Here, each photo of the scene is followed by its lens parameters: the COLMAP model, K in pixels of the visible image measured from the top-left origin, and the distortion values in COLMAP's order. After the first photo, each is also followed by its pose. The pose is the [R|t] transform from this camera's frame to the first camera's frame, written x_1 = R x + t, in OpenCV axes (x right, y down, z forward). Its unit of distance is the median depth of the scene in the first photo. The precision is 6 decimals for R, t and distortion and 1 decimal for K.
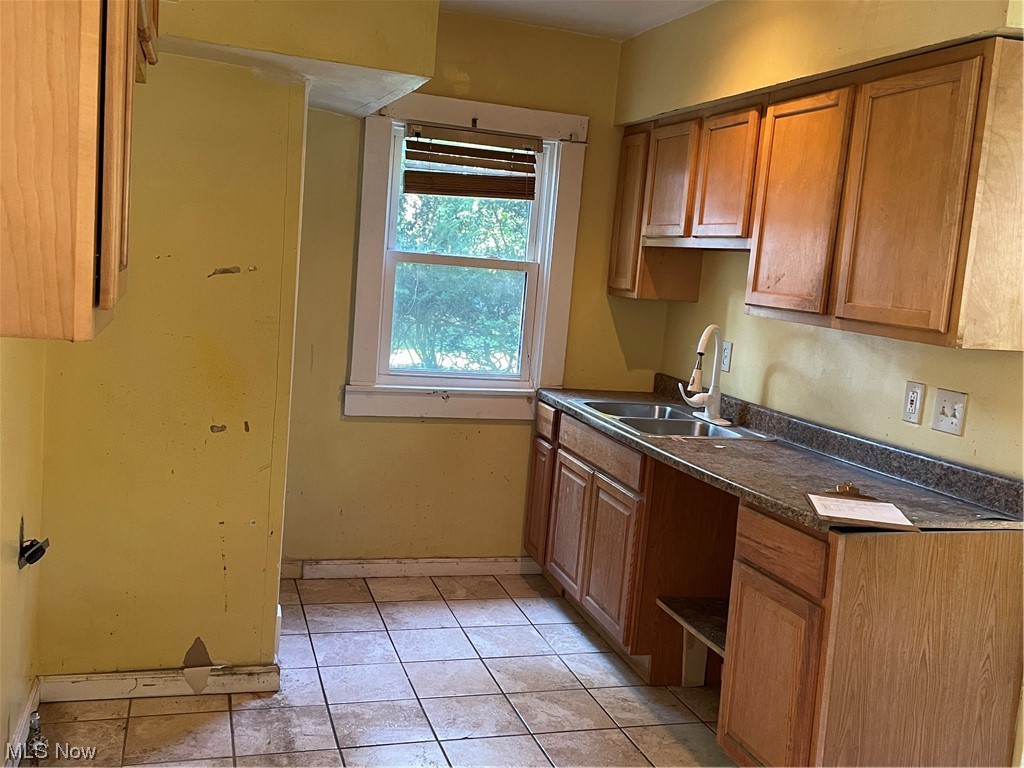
lens RADIAL K [[1013.9, 0, 514.4], [0, 1013.9, 380.9], [0, 0, 1]] dist [0.102870, -0.156649]
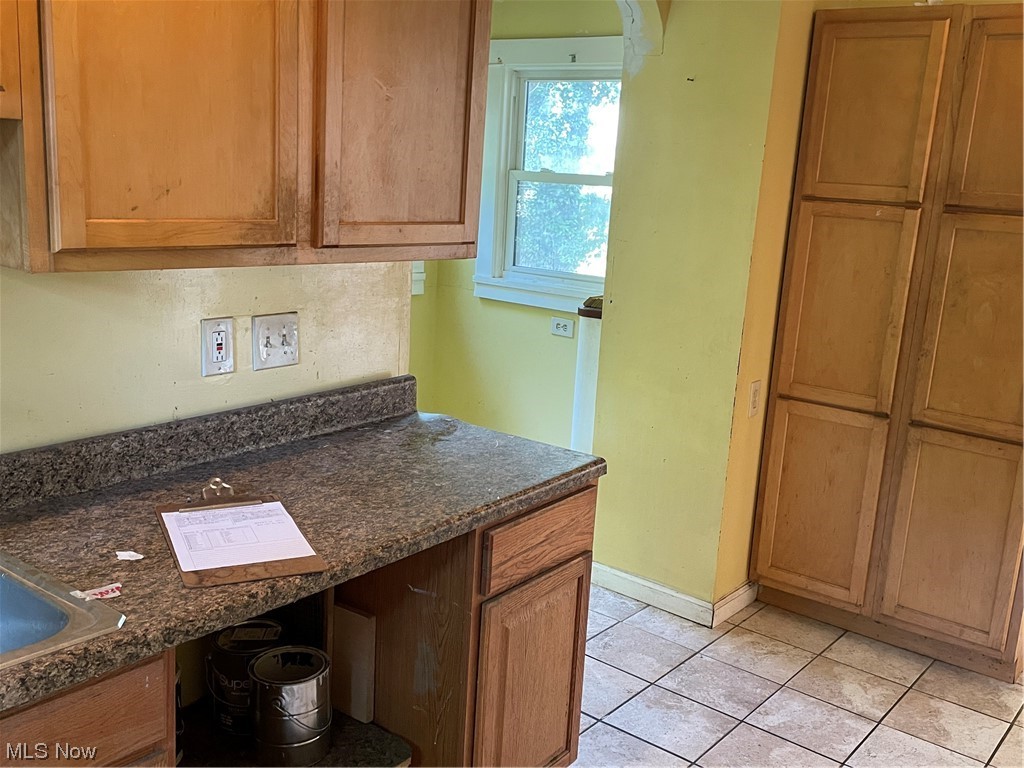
lens RADIAL K [[1013.9, 0, 514.4], [0, 1013.9, 380.9], [0, 0, 1]] dist [0.102870, -0.156649]
pose [[-0.562958, -0.279692, 0.777721, -0.301114], [-0.003807, 0.941866, 0.335968, -0.209190], [-0.826476, 0.186175, -0.531296, 1.307117]]
